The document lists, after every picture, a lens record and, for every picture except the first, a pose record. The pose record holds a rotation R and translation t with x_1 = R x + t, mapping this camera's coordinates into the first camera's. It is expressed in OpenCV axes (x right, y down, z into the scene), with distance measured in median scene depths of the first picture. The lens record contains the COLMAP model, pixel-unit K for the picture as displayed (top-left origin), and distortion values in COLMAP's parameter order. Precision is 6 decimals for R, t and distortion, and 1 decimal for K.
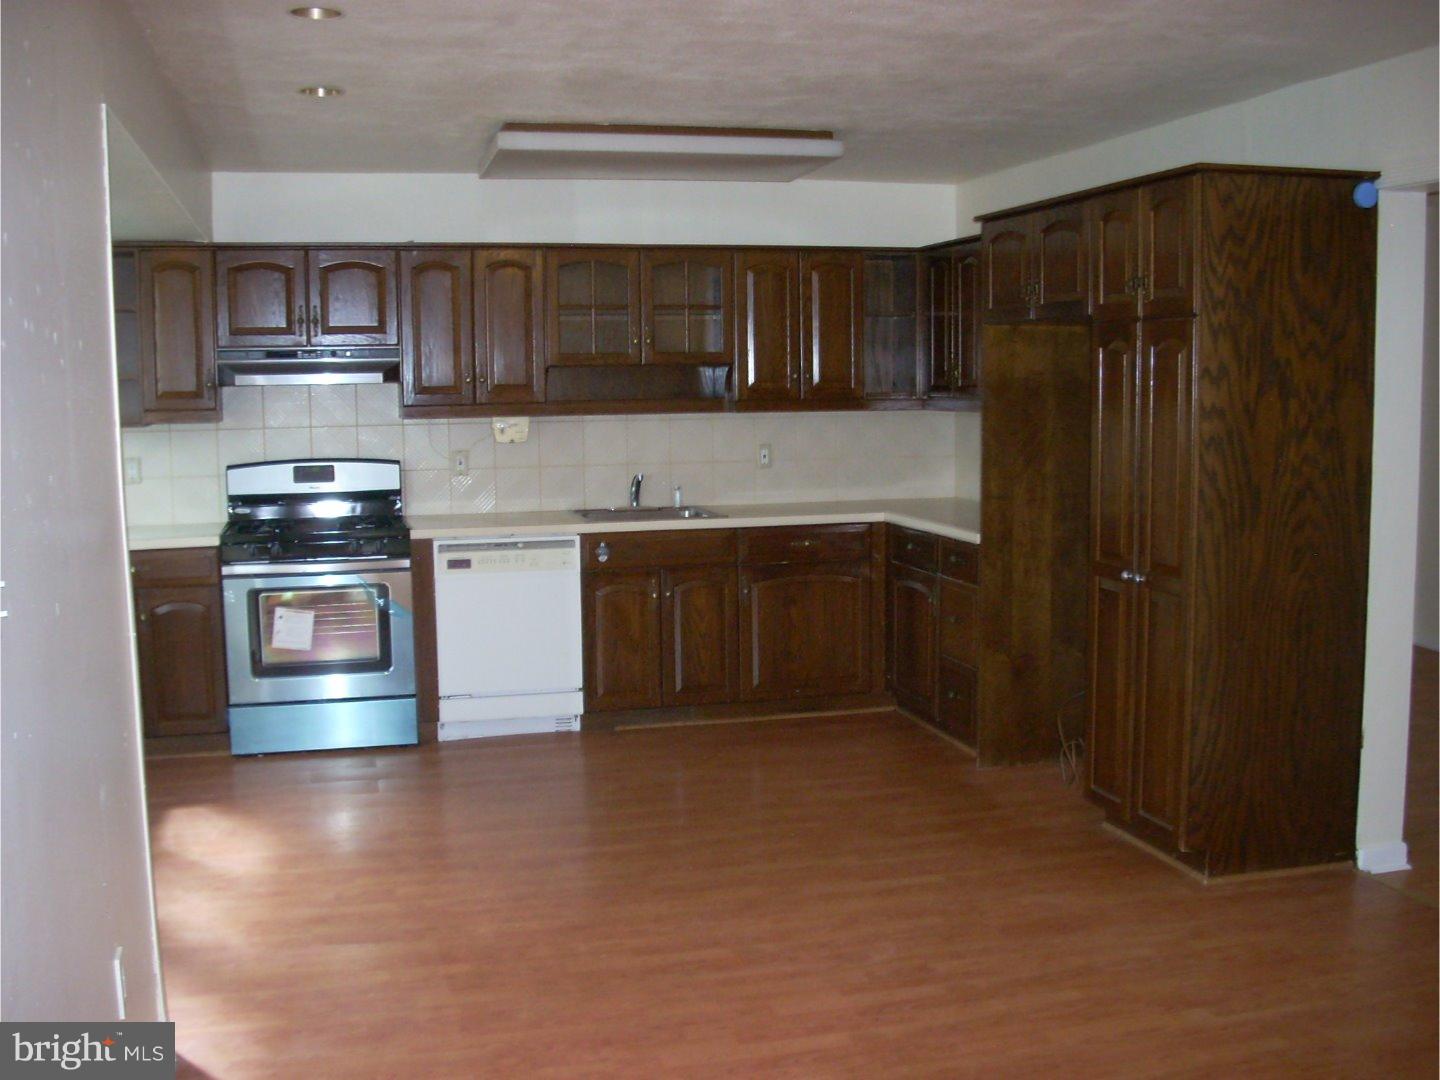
lens RADIAL K [[1496.2, 0, 716.3], [0, 1496.2, 544.2], [0, 0, 1]] dist [-0.172418, 0.120219]
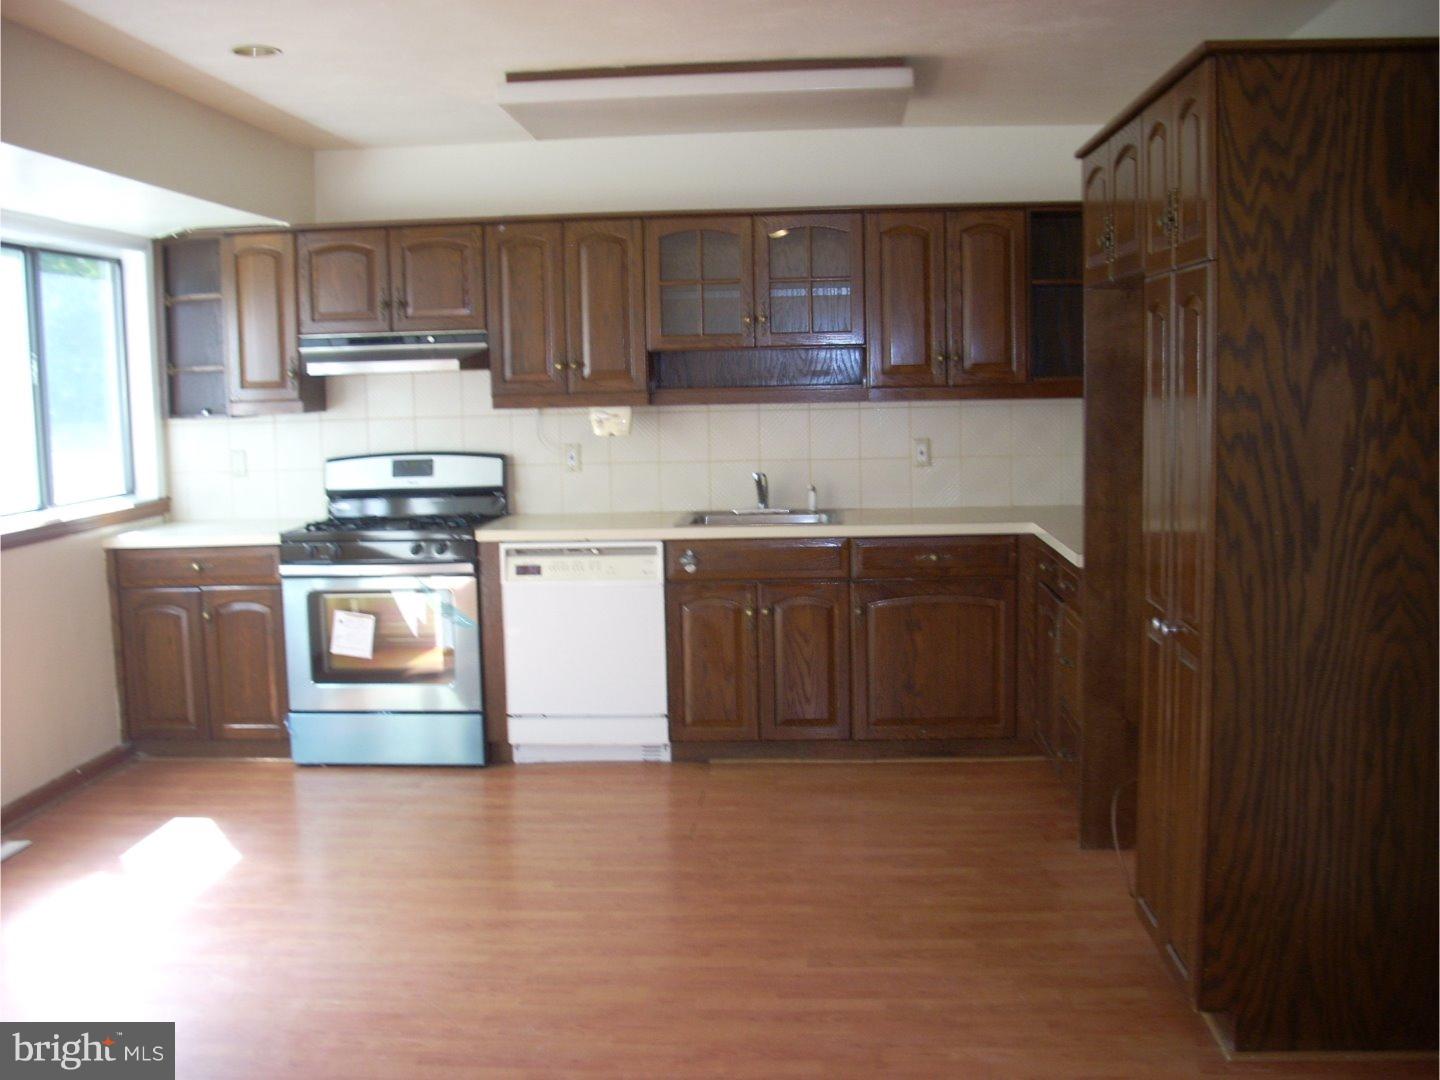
lens RADIAL K [[1496.2, 0, 716.3], [0, 1496.2, 544.2], [0, 0, 1]] dist [-0.172418, 0.120219]
pose [[0.947606, 0.026646, -0.318329, 0.226892], [-0.024323, 0.999641, 0.011270, -0.015722], [0.318515, -0.002937, 0.947913, 0.180719]]
